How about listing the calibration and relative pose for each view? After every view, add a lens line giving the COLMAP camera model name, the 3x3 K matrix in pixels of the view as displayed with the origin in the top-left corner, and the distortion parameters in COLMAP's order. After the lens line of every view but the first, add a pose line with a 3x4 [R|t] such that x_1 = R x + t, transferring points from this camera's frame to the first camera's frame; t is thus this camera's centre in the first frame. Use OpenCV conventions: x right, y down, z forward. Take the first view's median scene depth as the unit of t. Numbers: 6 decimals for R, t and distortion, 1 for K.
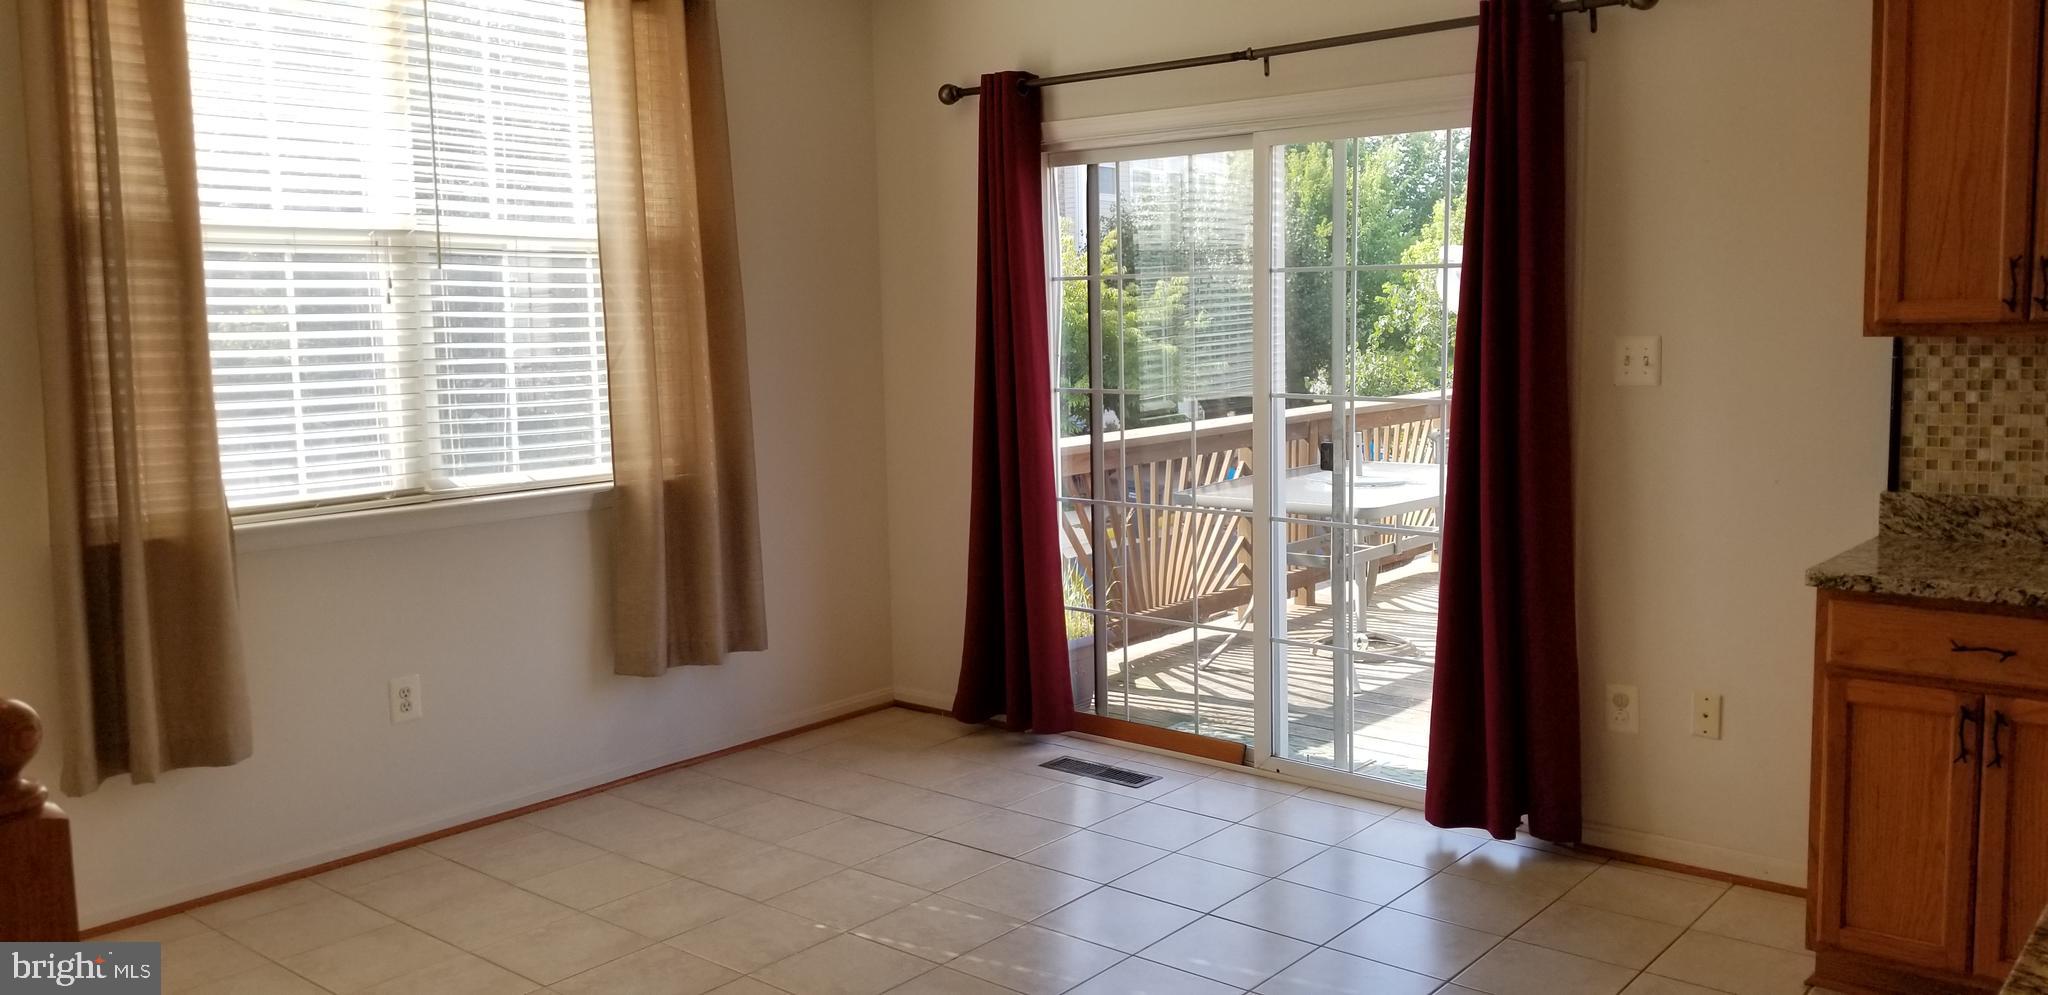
lens RADIAL K [[1593.0, 0, 1025.9], [0, 1593.0, 468.4], [0, 0, 1]] dist [0.092151, -0.162124]
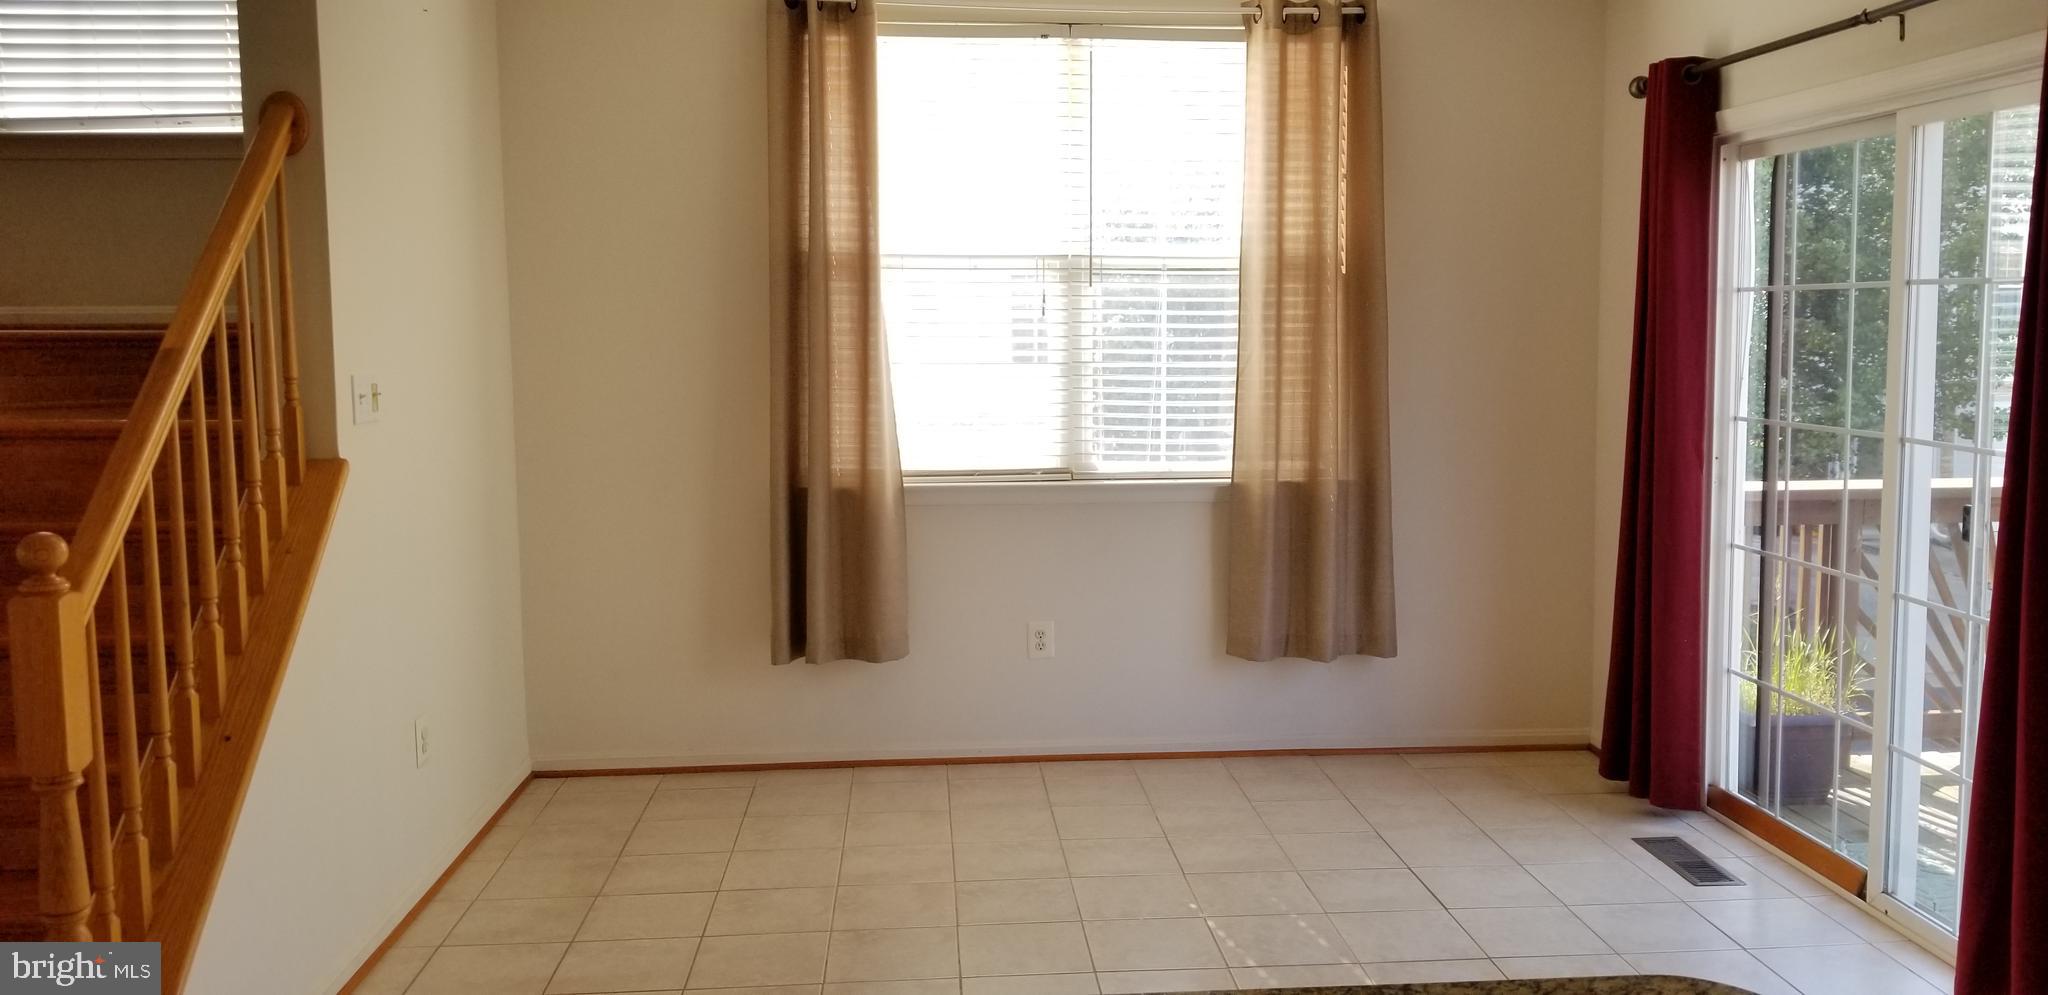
lens RADIAL K [[1593.0, 0, 1034.7], [0, 1593.0, 466.4], [0, 0, 1]] dist [0.092151, -0.162124]
pose [[0.703560, 0.080420, -0.706071, 0.490991], [-0.079511, 0.996246, 0.034242, -0.030722], [0.706174, 0.032049, 0.707313, 0.155059]]
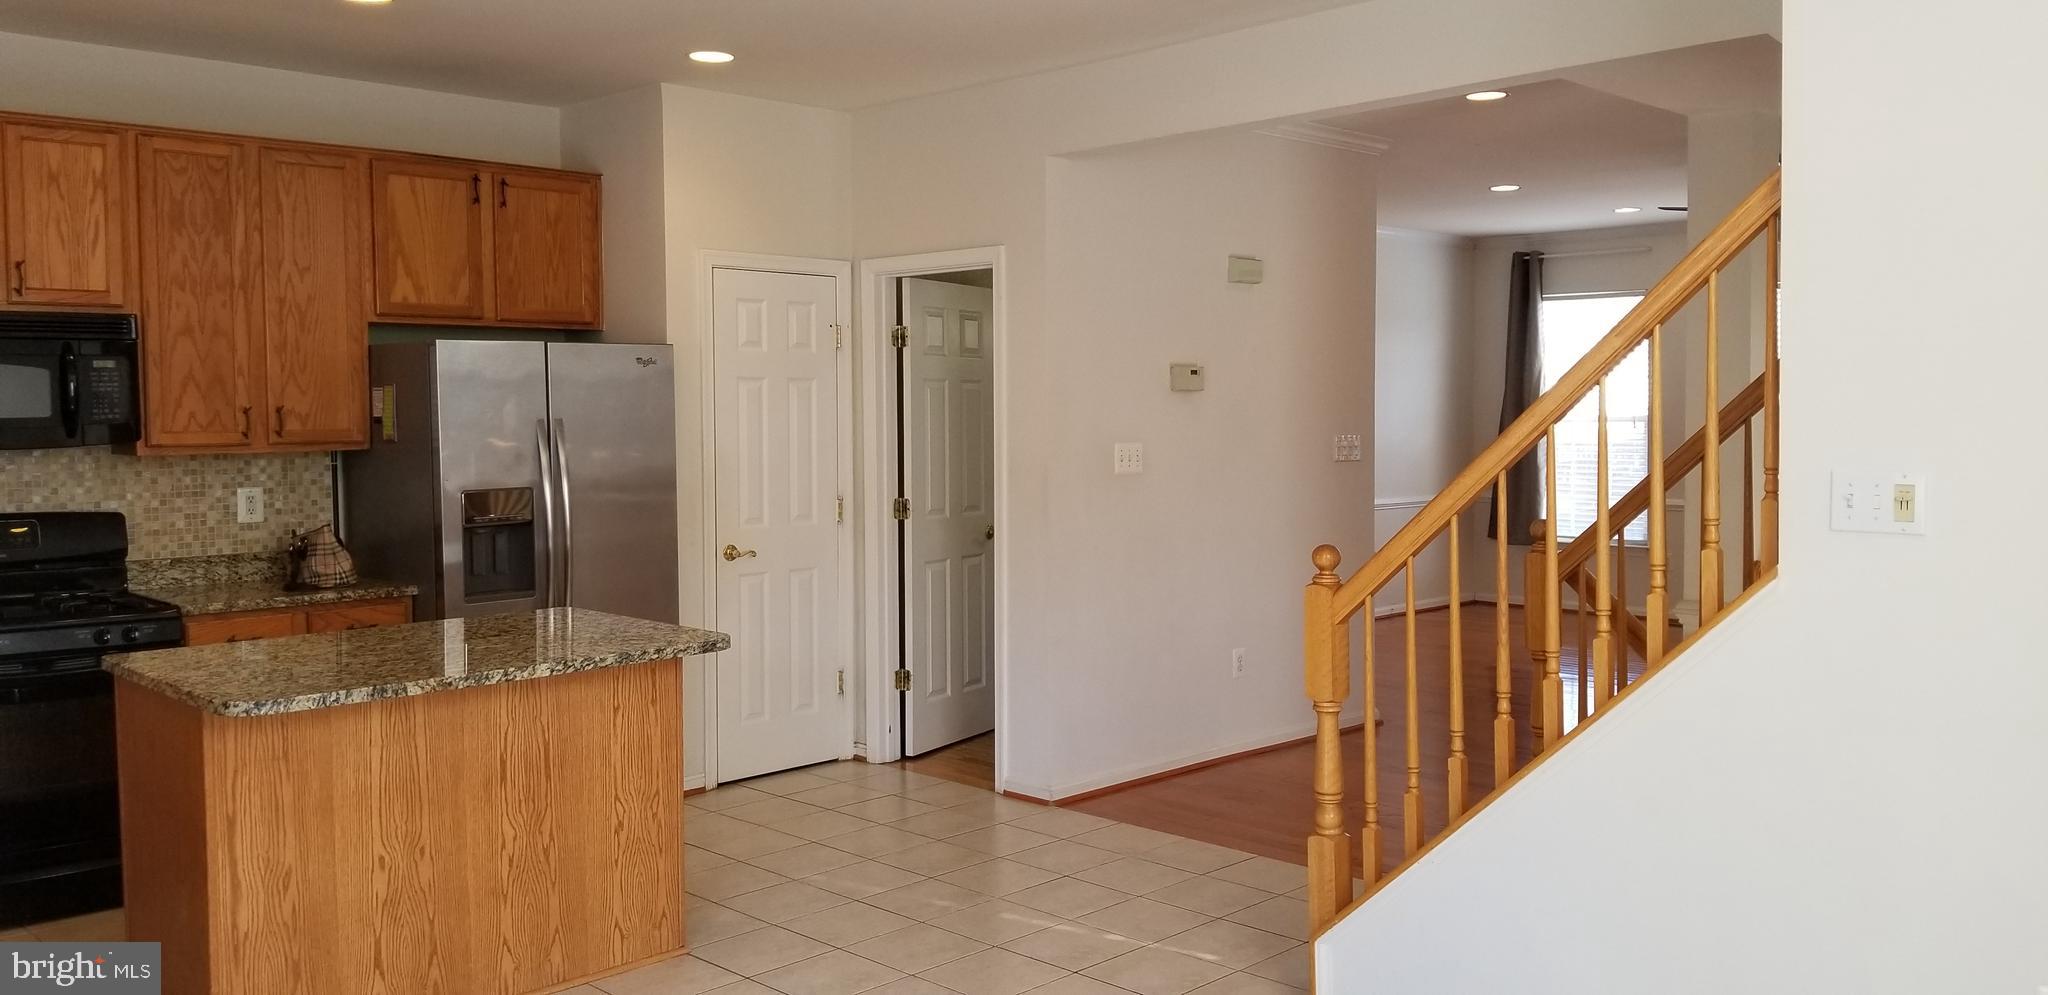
lens RADIAL K [[1593.0, 0, 1023.7], [0, 1593.0, 475.8], [0, 0, 1]] dist [0.092151, -0.162124]
pose [[-0.995892, 0.025291, 0.086943, -0.114095], [0.037189, 0.989723, 0.138076, -0.135076], [-0.082557, 0.140742, -0.986598, 1.290836]]
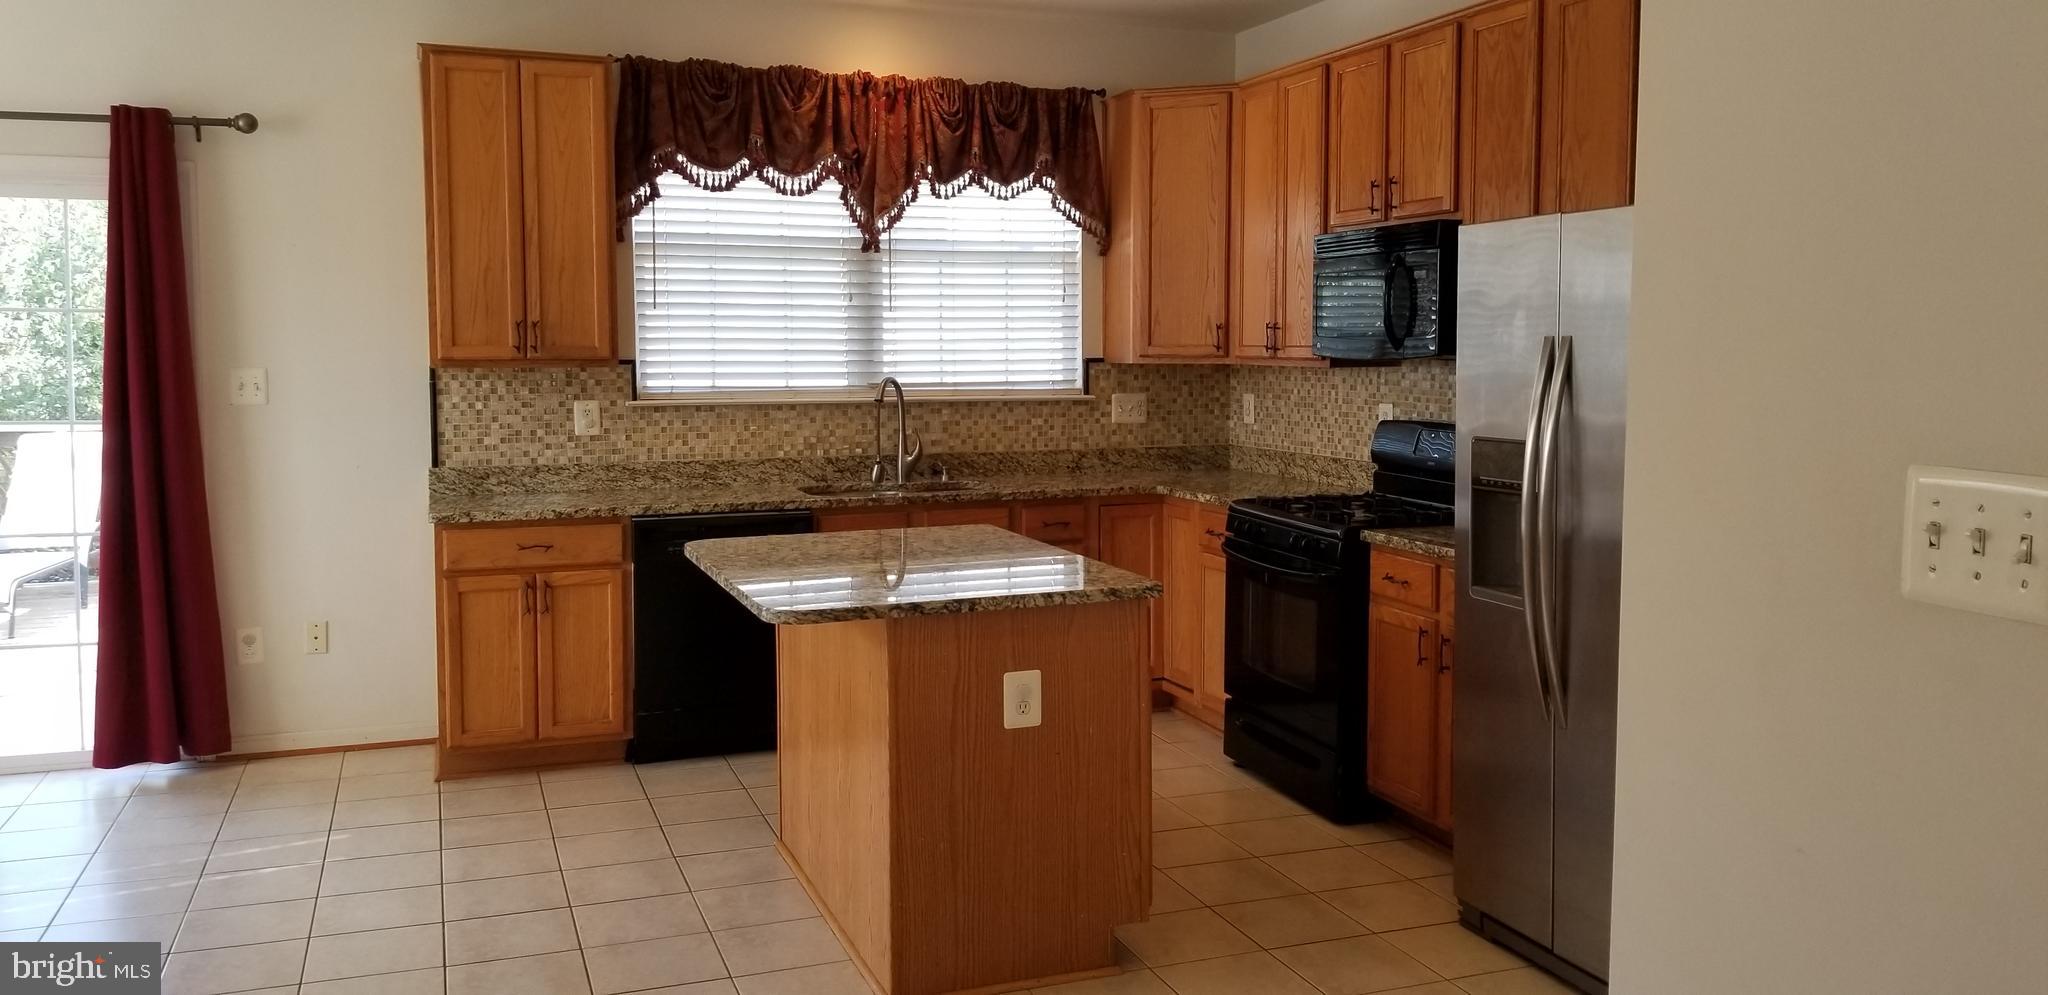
lens RADIAL K [[1593.0, 0, 1064.8], [0, 1593.0, 450.7], [0, 0, 1]] dist [0.092151, -0.162124]
pose [[0.478613, -0.043893, 0.876928, -0.487399], [0.076412, 0.997043, 0.008201, 0.028836], [-0.874695, 0.063082, 0.480552, -0.254655]]
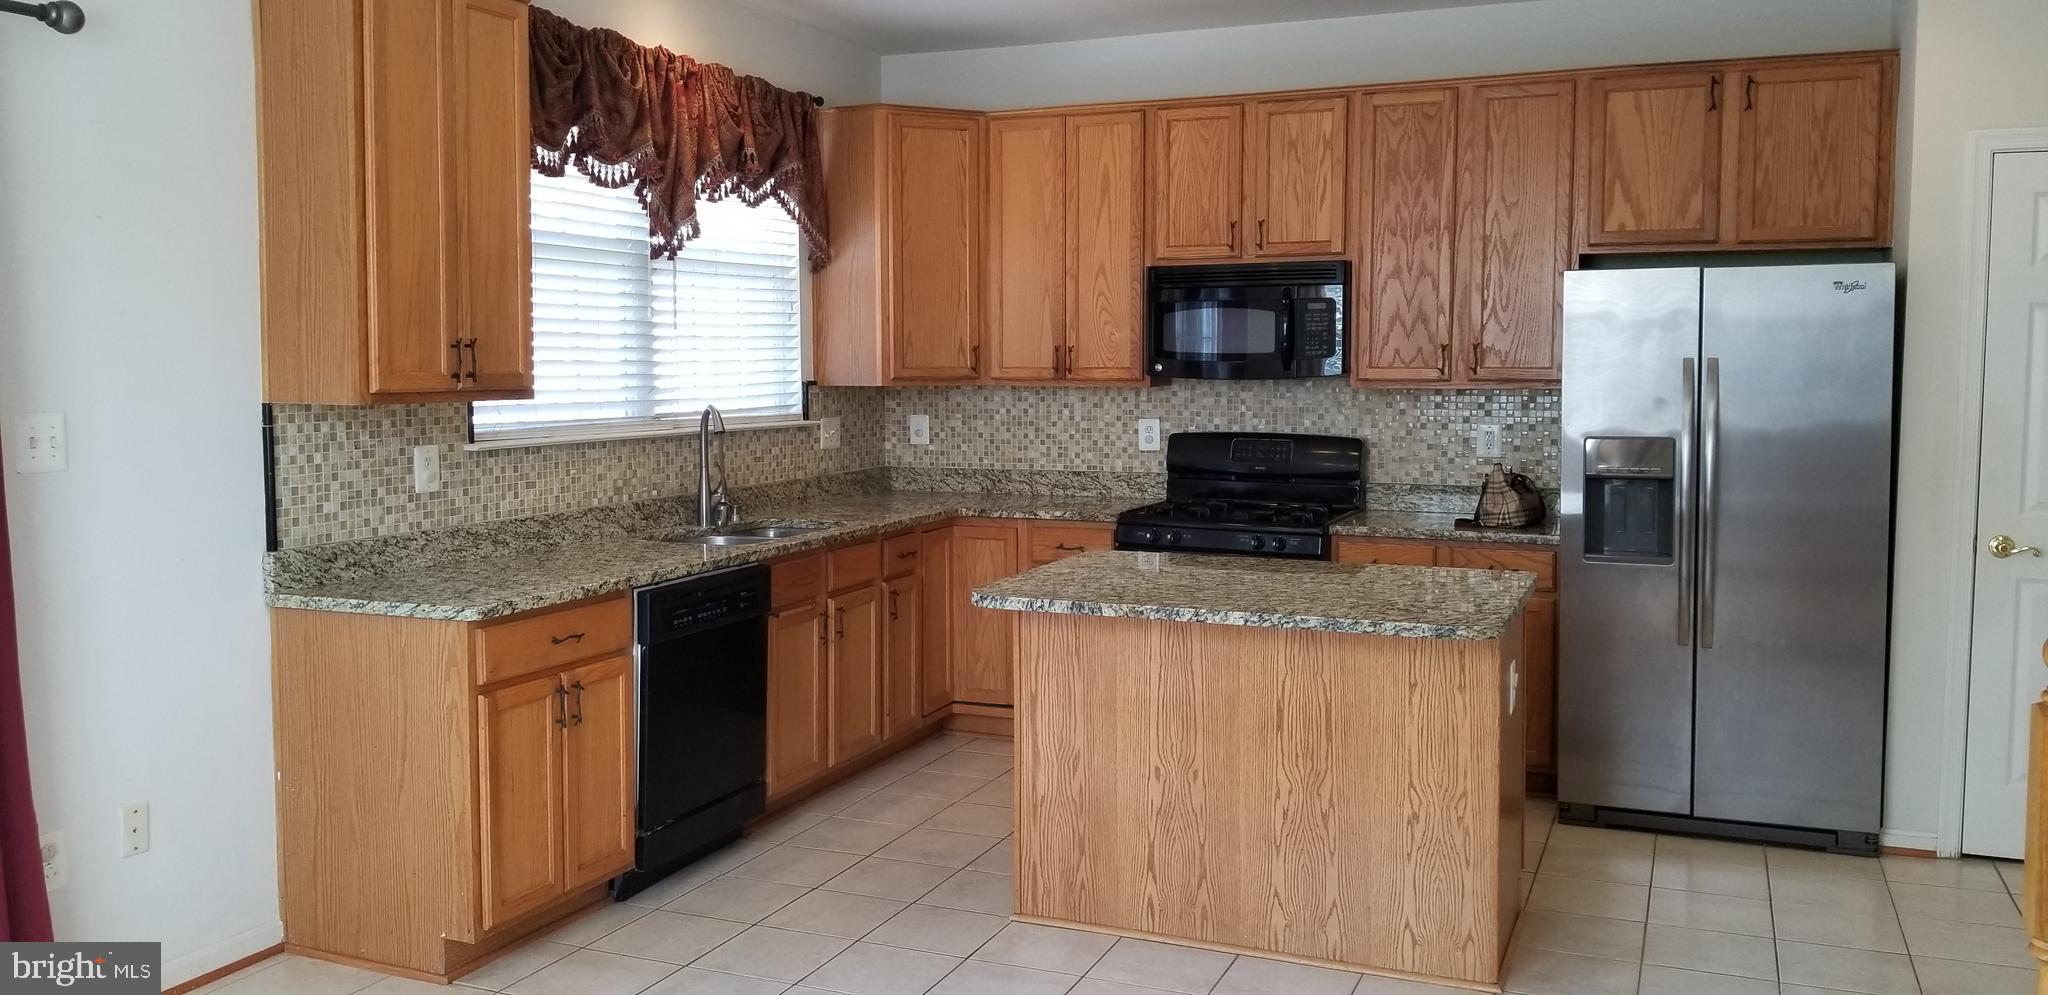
lens RADIAL K [[1593.0, 0, 1036.3], [0, 1593.0, 464.2], [0, 0, 1]] dist [0.092151, -0.162124]
pose [[-0.297836, -0.045713, 0.953522, -0.576050], [0.098791, 0.992014, 0.078416, -0.070327], [-0.949492, 0.117554, -0.290941, 0.754401]]
